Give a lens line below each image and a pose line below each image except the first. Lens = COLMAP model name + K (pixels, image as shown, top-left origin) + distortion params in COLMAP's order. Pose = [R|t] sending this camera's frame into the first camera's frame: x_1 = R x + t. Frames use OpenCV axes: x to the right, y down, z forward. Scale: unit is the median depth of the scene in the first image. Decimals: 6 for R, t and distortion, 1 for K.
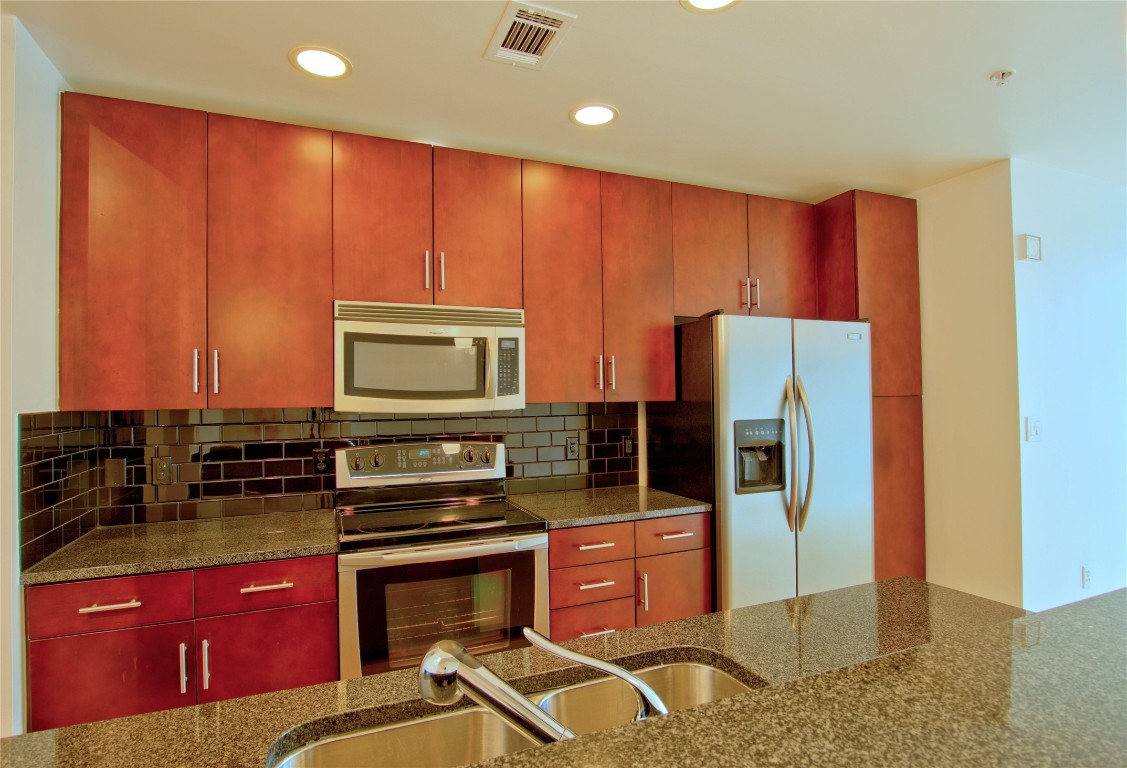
lens RADIAL K [[568.2, 0, 563.5], [0, 568.2, 384.0], [0, 0, 1]] dist [-0.026599, 0.000186]
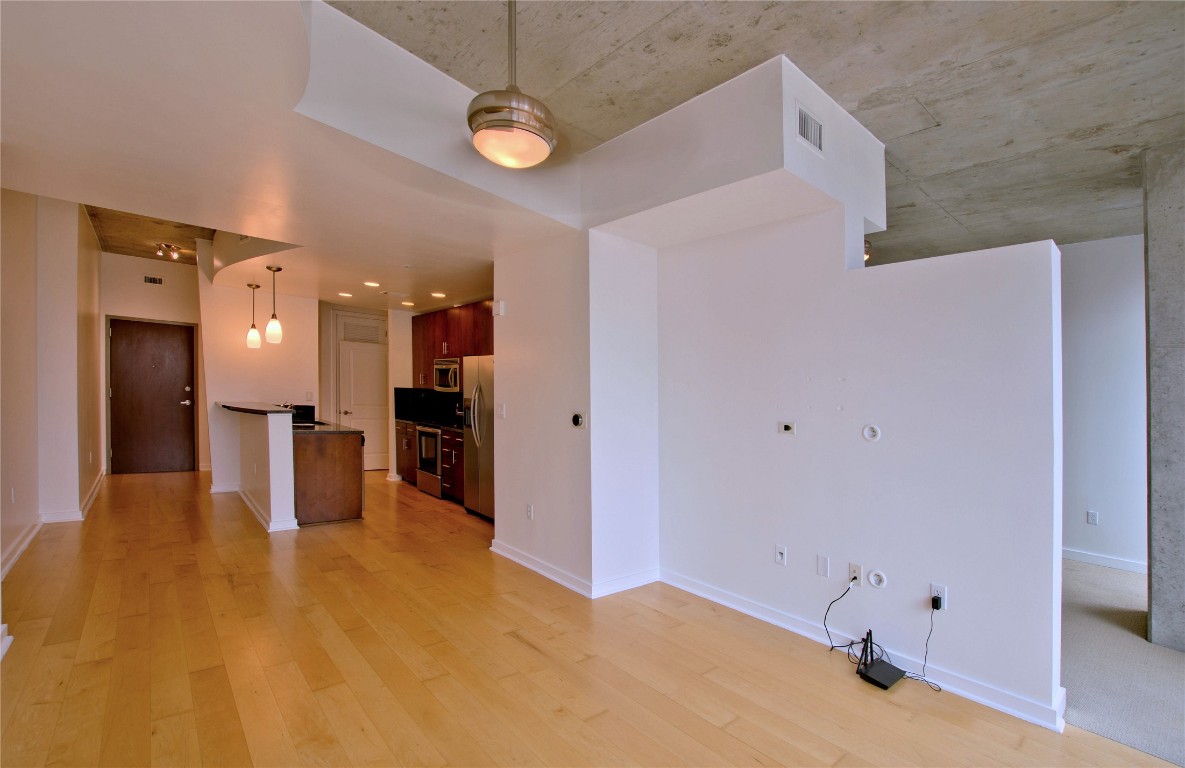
lens RADIAL K [[535.5, 0, 623.7], [0, 535.5, 431.6], [0, 0, 1]] dist [-0.037346, -0.000279]
pose [[0.330848, 0.088976, -0.939480, 2.875642], [-0.028959, 0.996034, 0.084134, -0.008713], [0.943240, -0.000629, 0.332113, 0.895110]]
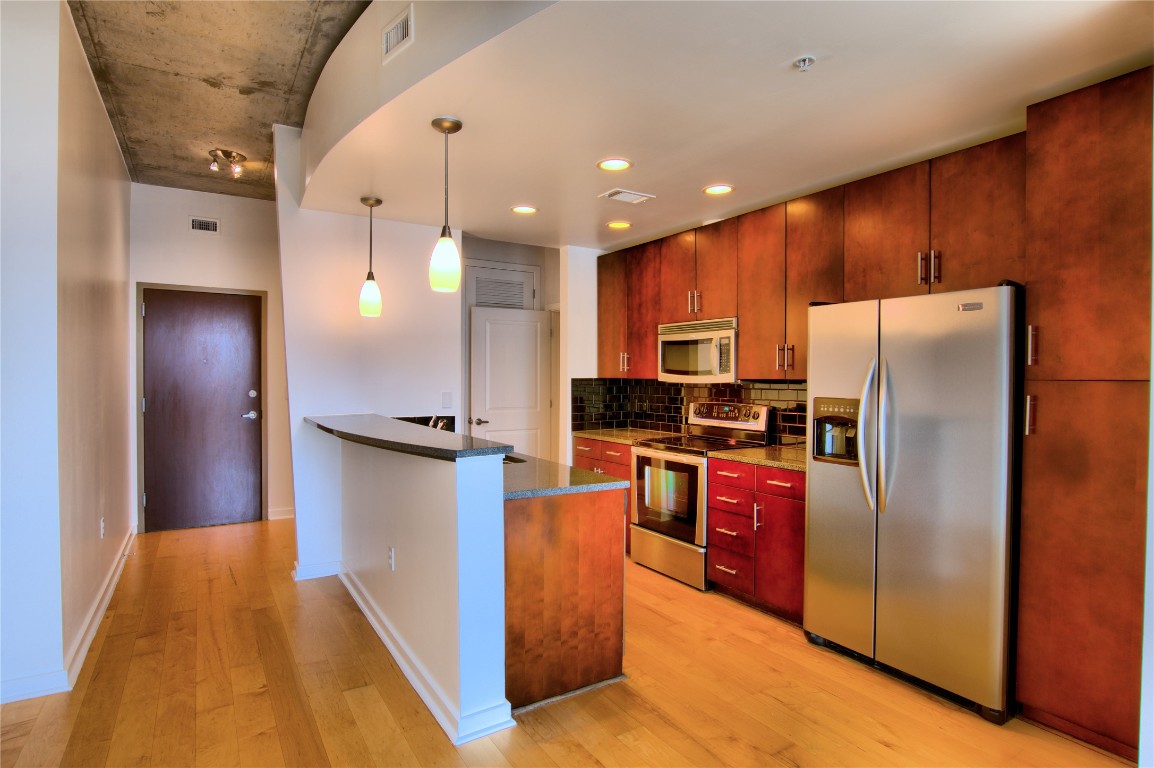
lens RADIAL K [[630.7, 0, 577.0], [0, 630.7, 384.0], [0, 0, 1]] dist [-0.043632, 0.000578]
pose [[0.142886, 0.025200, -0.989418, 1.562365], [0.016648, 0.999473, 0.027861, -0.006742], [0.989599, -0.020453, 0.142391, 0.347593]]
